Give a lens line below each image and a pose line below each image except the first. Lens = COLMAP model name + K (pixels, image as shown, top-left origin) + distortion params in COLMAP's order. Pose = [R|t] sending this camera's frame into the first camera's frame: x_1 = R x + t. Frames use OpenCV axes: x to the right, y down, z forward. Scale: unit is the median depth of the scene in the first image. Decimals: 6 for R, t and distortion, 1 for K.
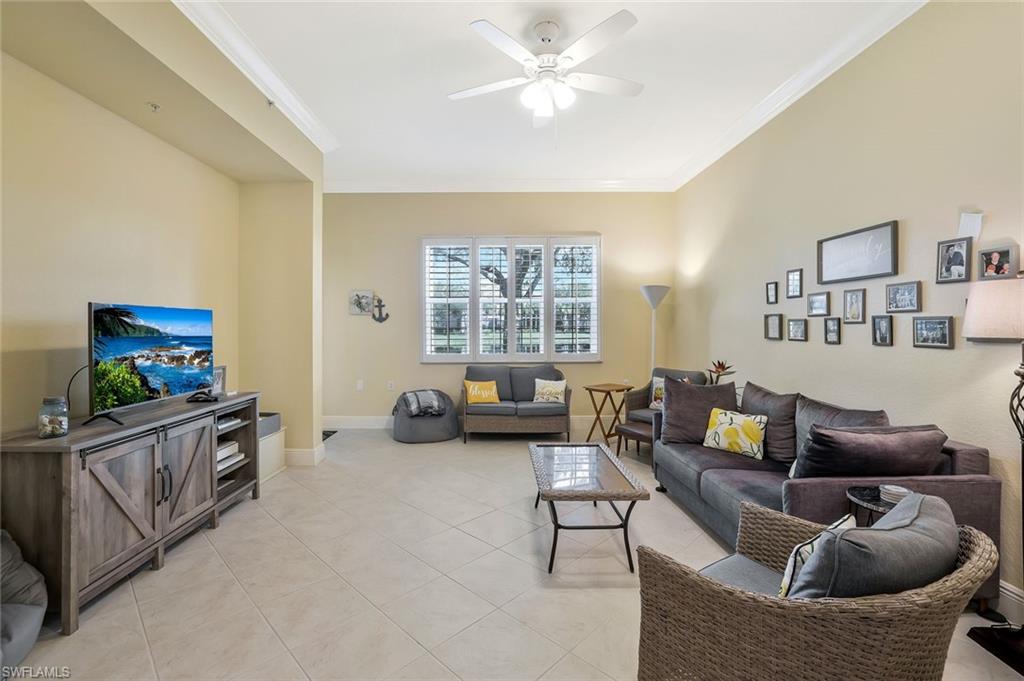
lens RADIAL K [[458.0, 0, 508.5], [0, 458.0, 329.0], [0, 0, 1]] dist [-0.000417, 0.000055]
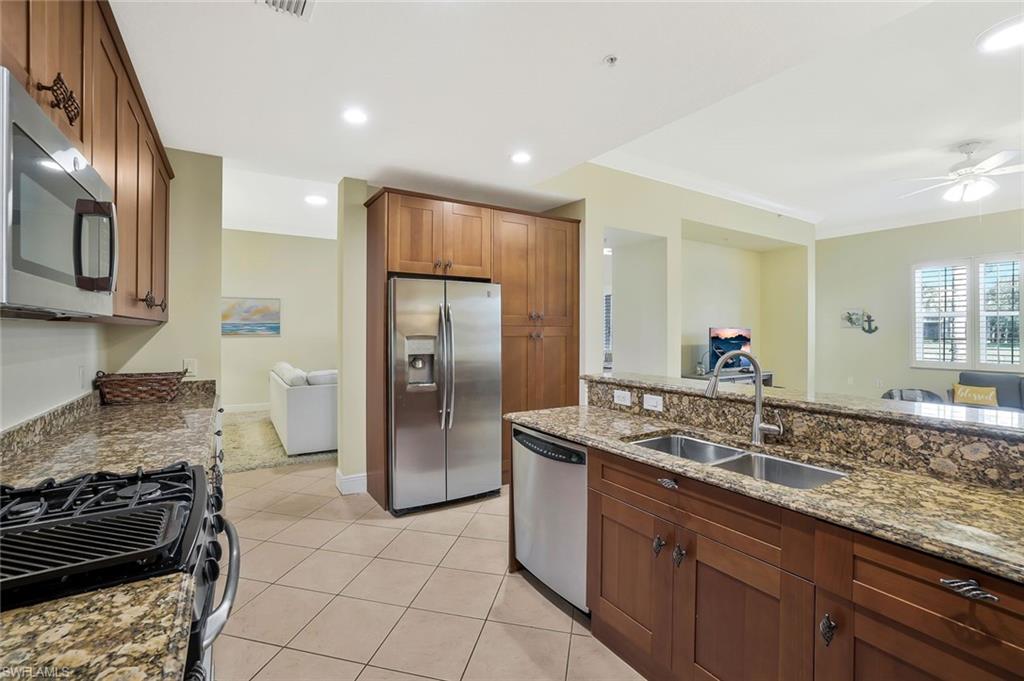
lens RADIAL K [[447.9, 0, 512.0], [0, 447.9, 340.5], [0, 0, 1]] dist [-0.002169, -0.000060]
pose [[0.541178, 0.009143, -0.840858, 0.223136], [-0.009083, 0.999946, 0.005027, 0.007314], [0.840859, 0.004917, 0.541232, -0.494113]]
